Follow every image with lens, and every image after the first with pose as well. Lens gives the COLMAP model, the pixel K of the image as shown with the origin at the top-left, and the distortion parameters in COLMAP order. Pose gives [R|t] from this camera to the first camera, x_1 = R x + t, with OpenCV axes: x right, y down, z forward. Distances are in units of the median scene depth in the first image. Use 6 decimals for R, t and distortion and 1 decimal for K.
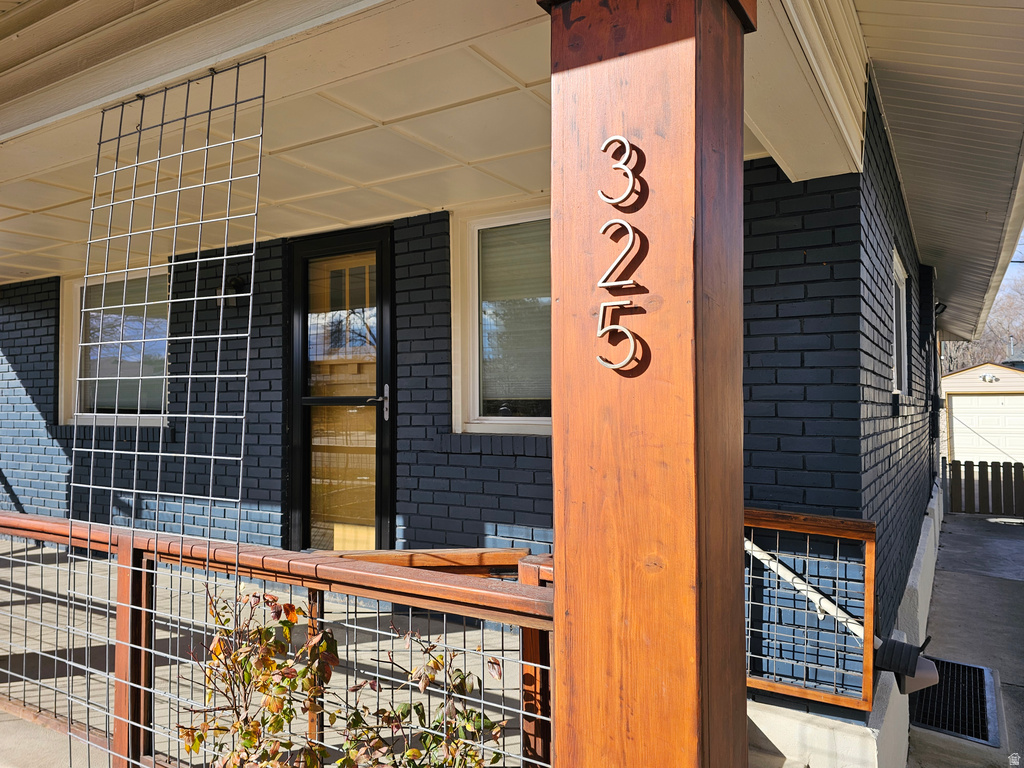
lens RADIAL K [[680.4, 0, 517.0], [0, 680.4, 383.0], [0, 0, 1]] dist [0.068141, -0.054141]
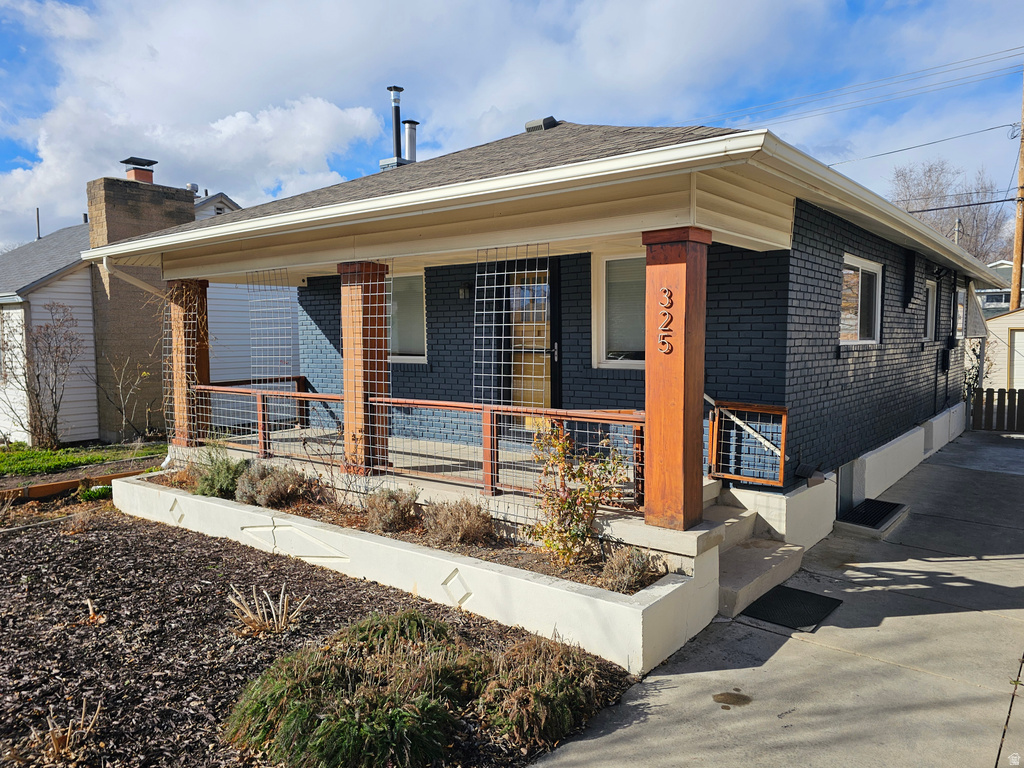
lens RADIAL K [[680.4, 0, 517.0], [0, 680.4, 383.0], [0, 0, 1]] dist [0.068141, -0.054141]
pose [[0.991408, 0.003026, -0.130770, -0.056510], [0.009913, 0.995119, 0.098185, -0.081592], [0.130428, -0.098638, 0.986539, -0.997372]]
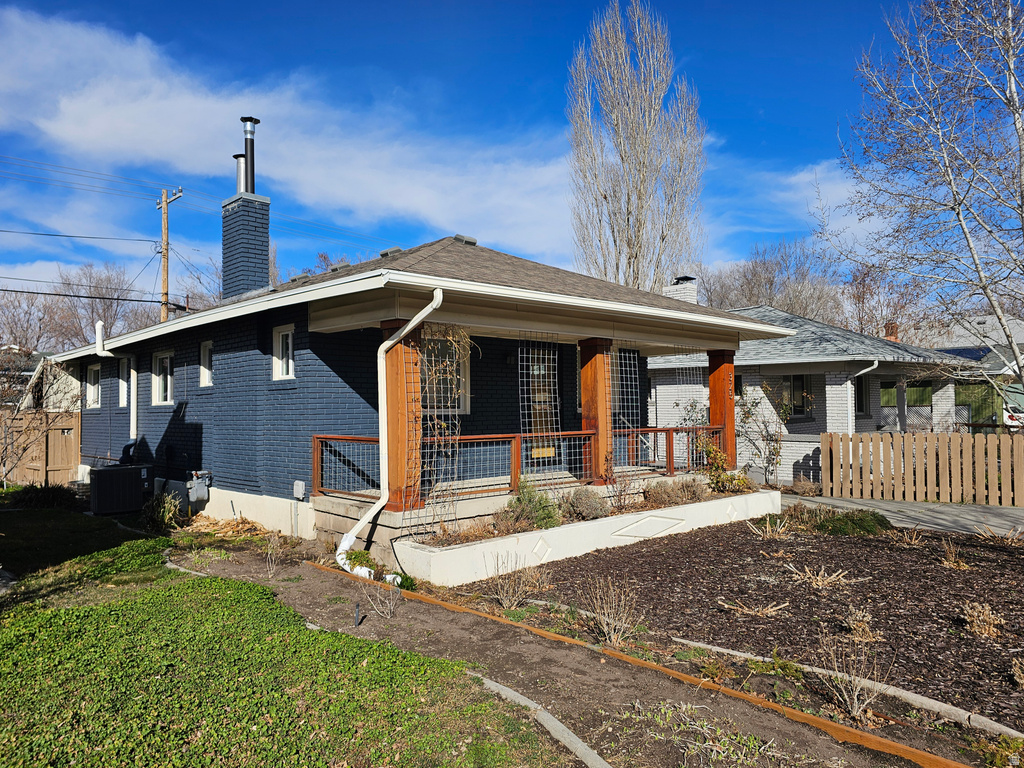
lens RADIAL K [[680.4, 0, 517.0], [0, 680.4, 383.0], [0, 0, 1]] dist [0.068141, -0.054141]
pose [[0.339115, 0.037867, 0.939983, -3.449419], [-0.019041, 0.999261, -0.033385, 0.048239], [-0.940552, -0.006577, 0.339585, 0.219439]]
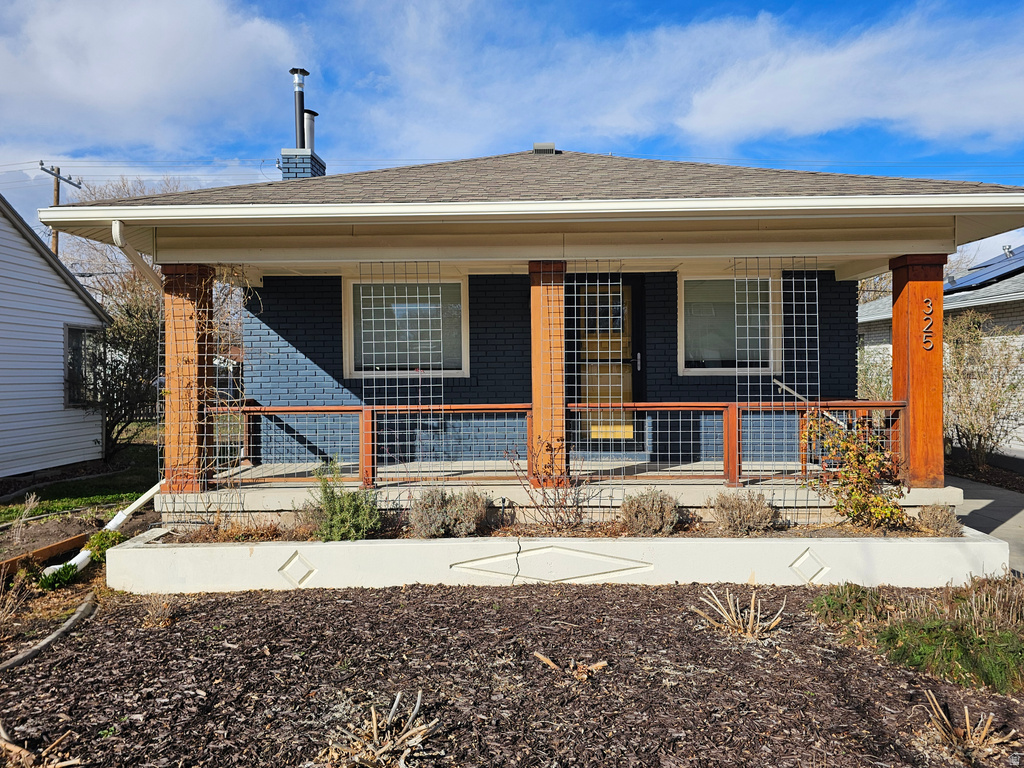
lens RADIAL K [[687.7, 0, 481.3], [0, 687.7, 382.8], [0, 0, 1]] dist [0.057793, -0.003994]
pose [[0.883553, -0.011285, 0.468196, -1.754613], [-0.007433, 0.999246, 0.038112, 0.018382], [-0.468273, -0.037154, 0.882802, -0.670067]]
